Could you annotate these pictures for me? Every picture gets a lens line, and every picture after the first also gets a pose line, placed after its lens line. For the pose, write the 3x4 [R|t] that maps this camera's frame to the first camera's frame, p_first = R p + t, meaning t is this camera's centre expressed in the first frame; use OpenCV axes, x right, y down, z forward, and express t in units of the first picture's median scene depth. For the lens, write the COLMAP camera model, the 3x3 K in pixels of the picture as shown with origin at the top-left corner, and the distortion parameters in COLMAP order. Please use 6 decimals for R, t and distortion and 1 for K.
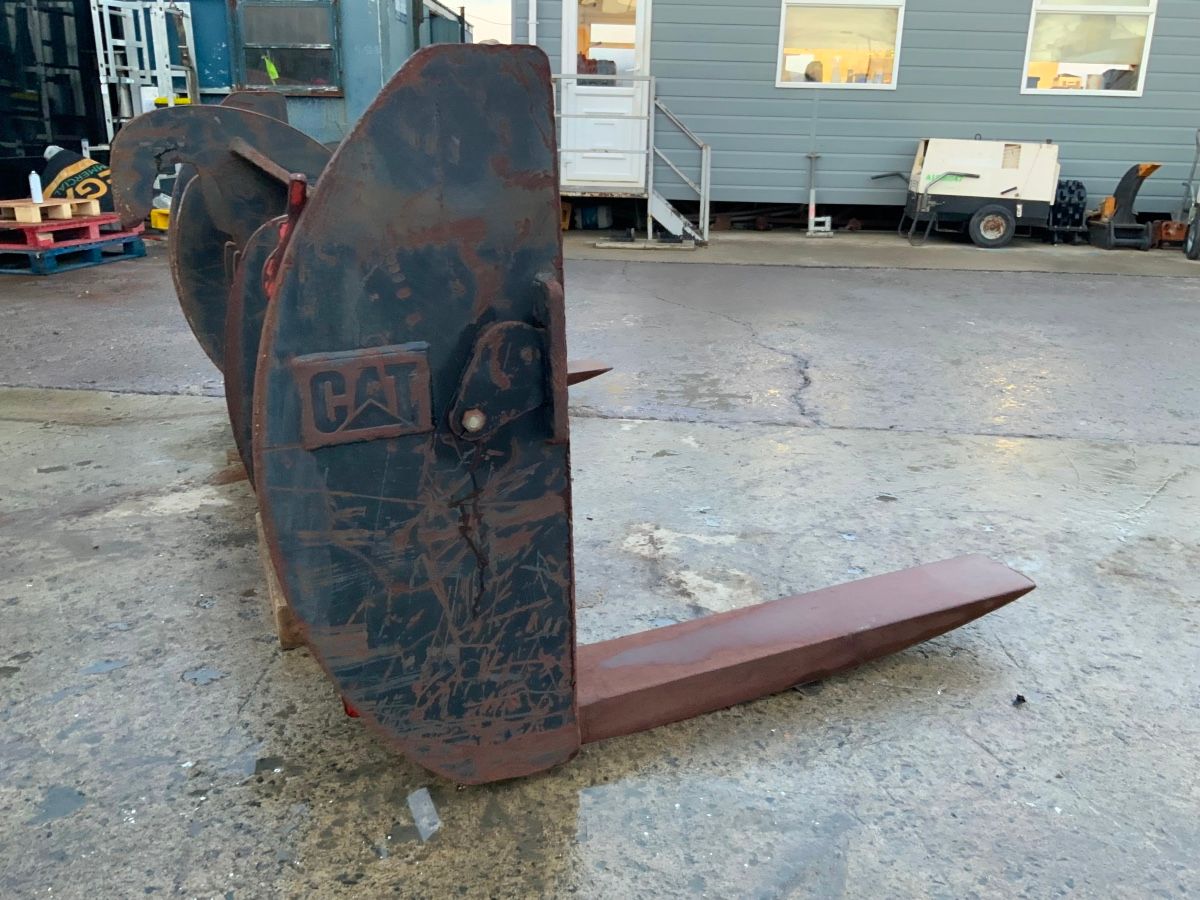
lens RADIAL K [[991.5, 0, 600.7], [0, 991.5, 447.5], [0, 0, 1]] dist [0.092977, -0.177724]
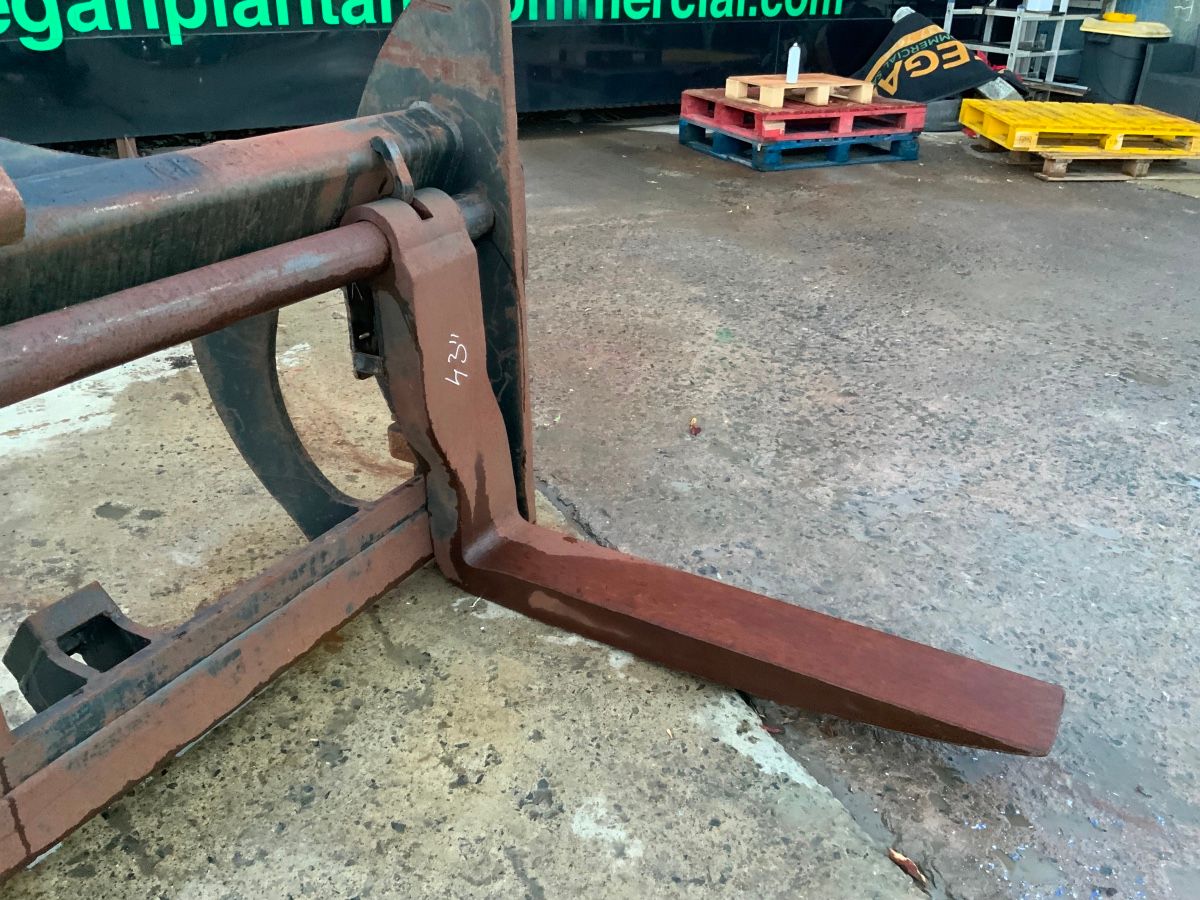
lens RADIAL K [[994.1, 0, 596.0], [0, 994.1, 451.1], [0, 0, 1]] dist [0.051265, -0.090292]
pose [[0.570940, 0.369762, -0.733010, 0.215761], [-0.261987, 0.928212, 0.264169, -0.349959], [0.778069, 0.041214, 0.626826, 0.909855]]
